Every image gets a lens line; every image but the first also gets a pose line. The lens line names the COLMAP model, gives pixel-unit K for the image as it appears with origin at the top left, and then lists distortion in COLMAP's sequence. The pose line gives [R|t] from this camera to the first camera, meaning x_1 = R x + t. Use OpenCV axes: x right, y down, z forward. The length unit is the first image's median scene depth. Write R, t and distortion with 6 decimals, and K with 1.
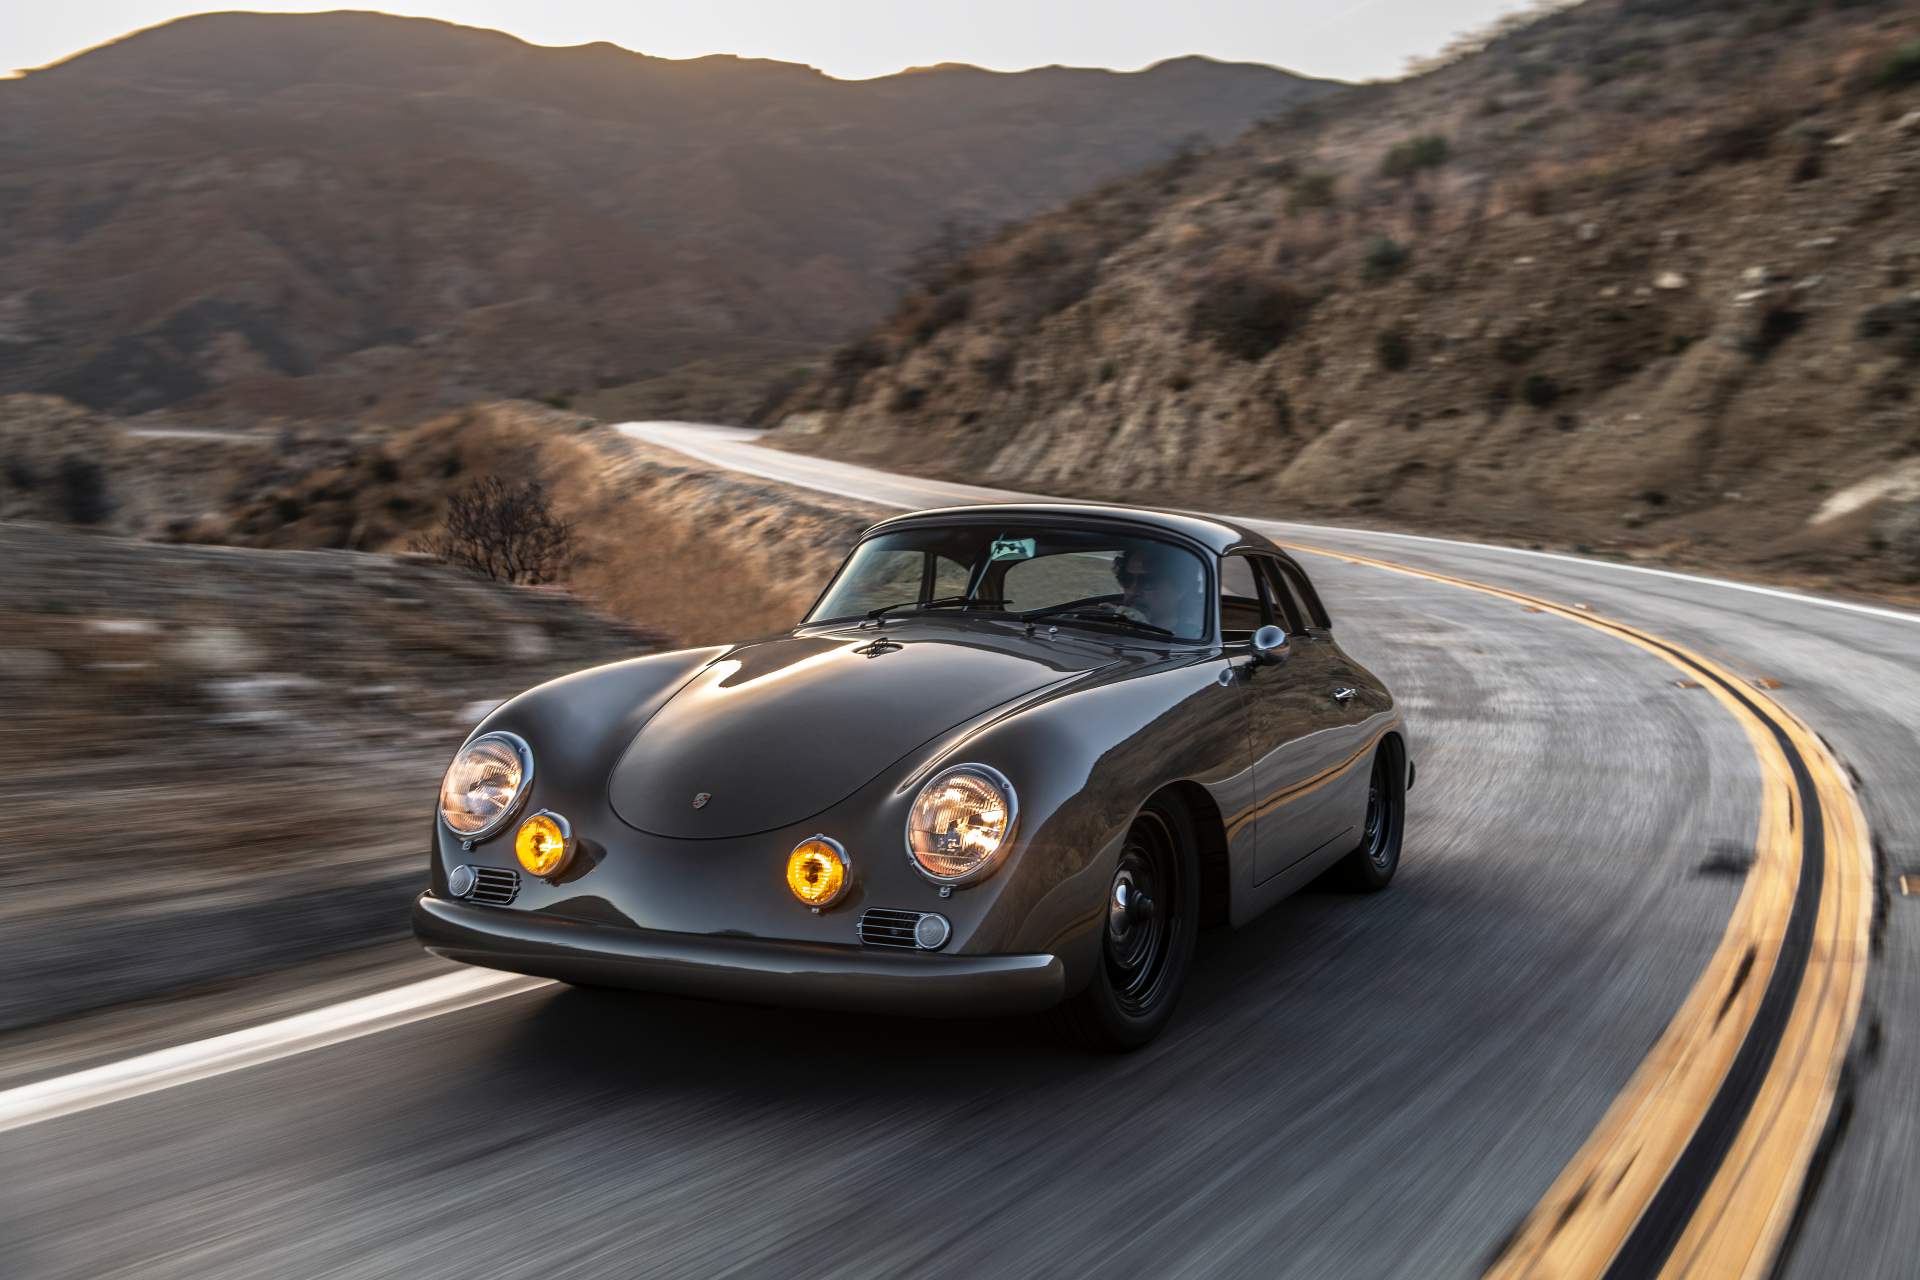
lens RADIAL K [[1989.7, 0, 960.0], [0, 1989.7, 639.9], [0, 0, 1]] dist [0.001950, 0.000000]
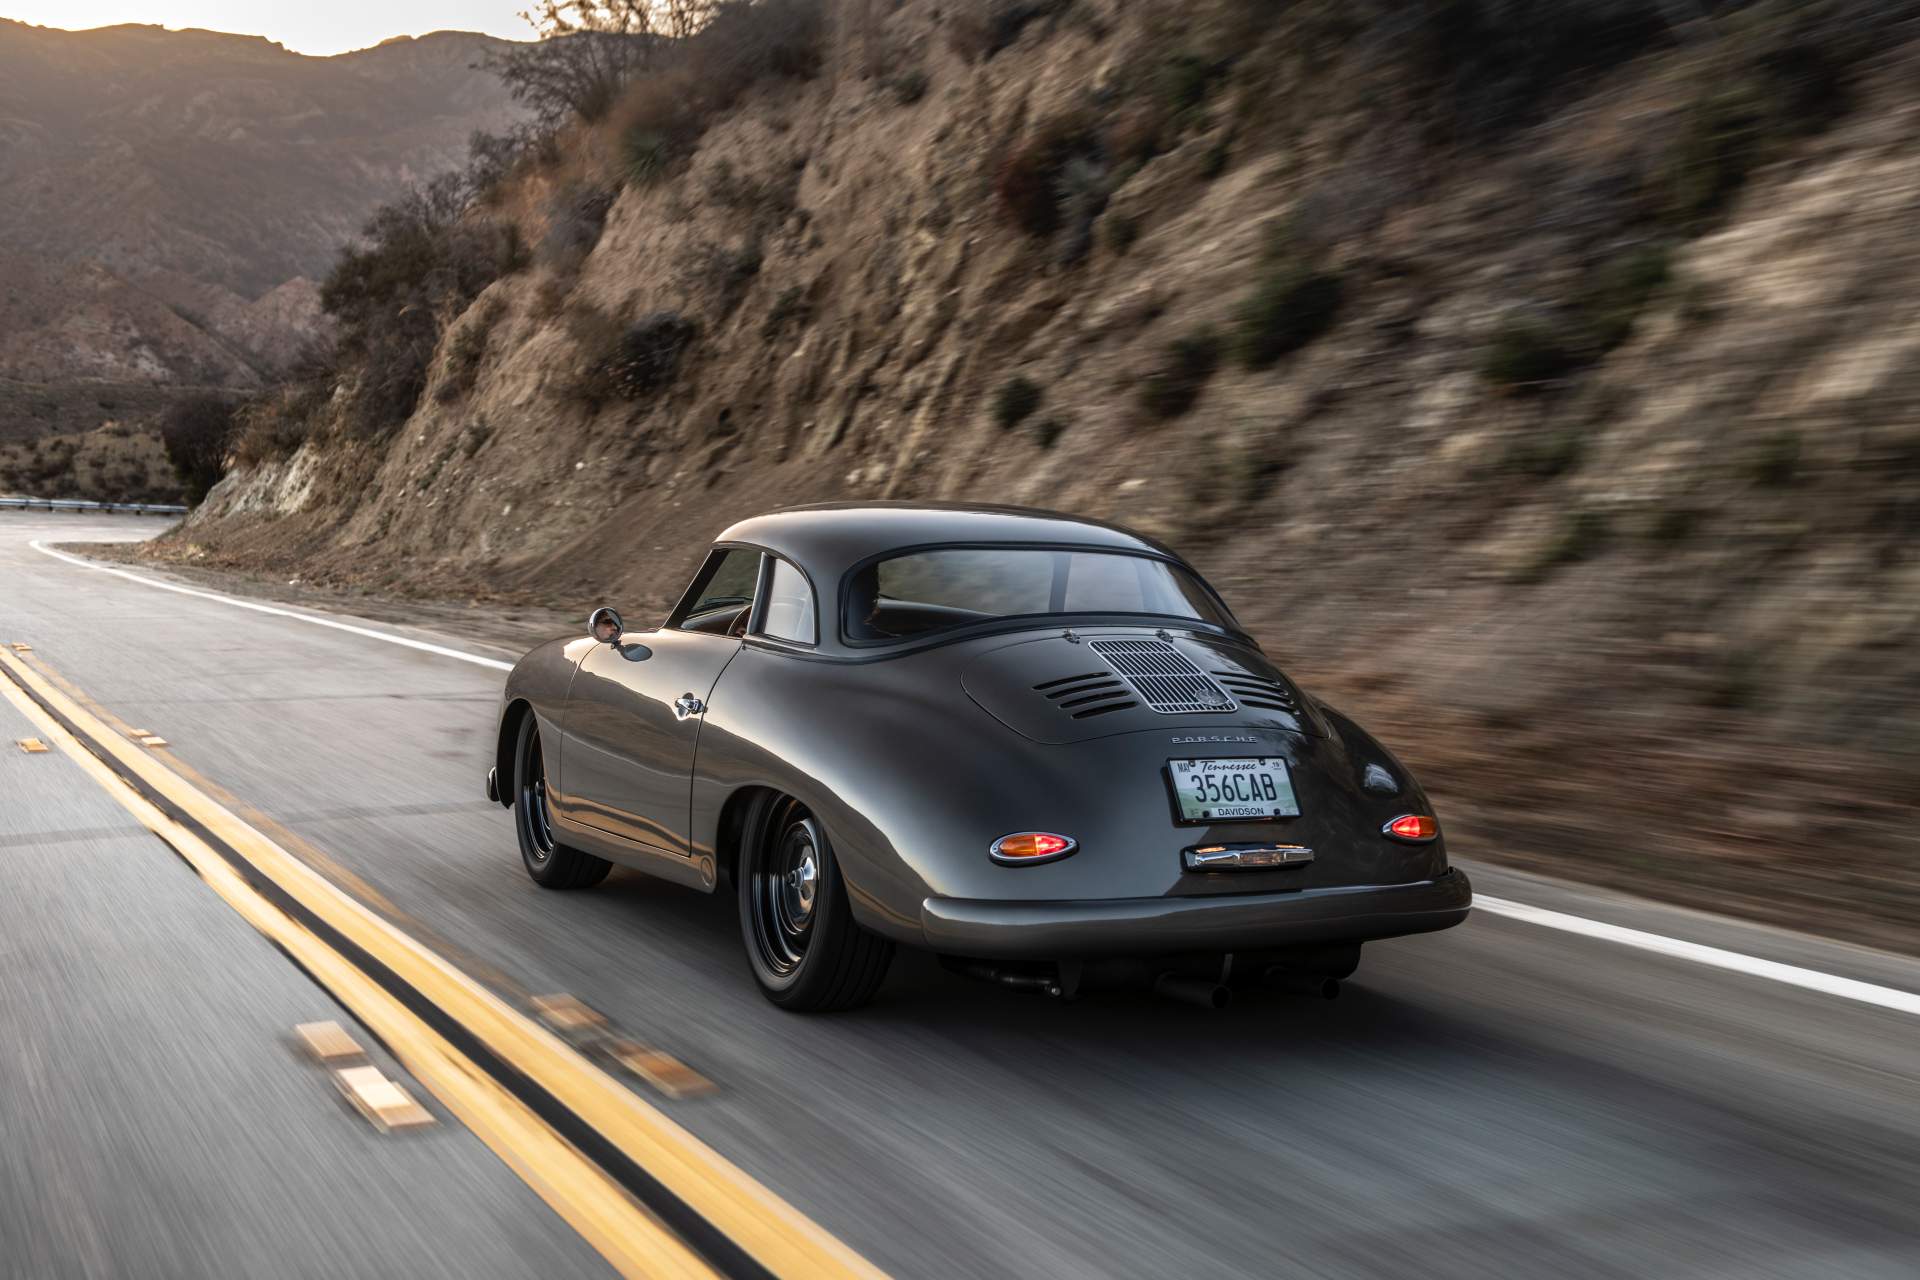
lens RADIAL K [[2494.4, 0, 960.8], [0, 2494.4, 639.6], [0, 0, 1]] dist [-0.040879, 0.000000]
pose [[0.981104, -0.069389, 0.180613, -0.040634], [0.078384, 0.995989, -0.043142, -0.054940], [-0.176895, 0.056484, 0.982608, 0.564933]]
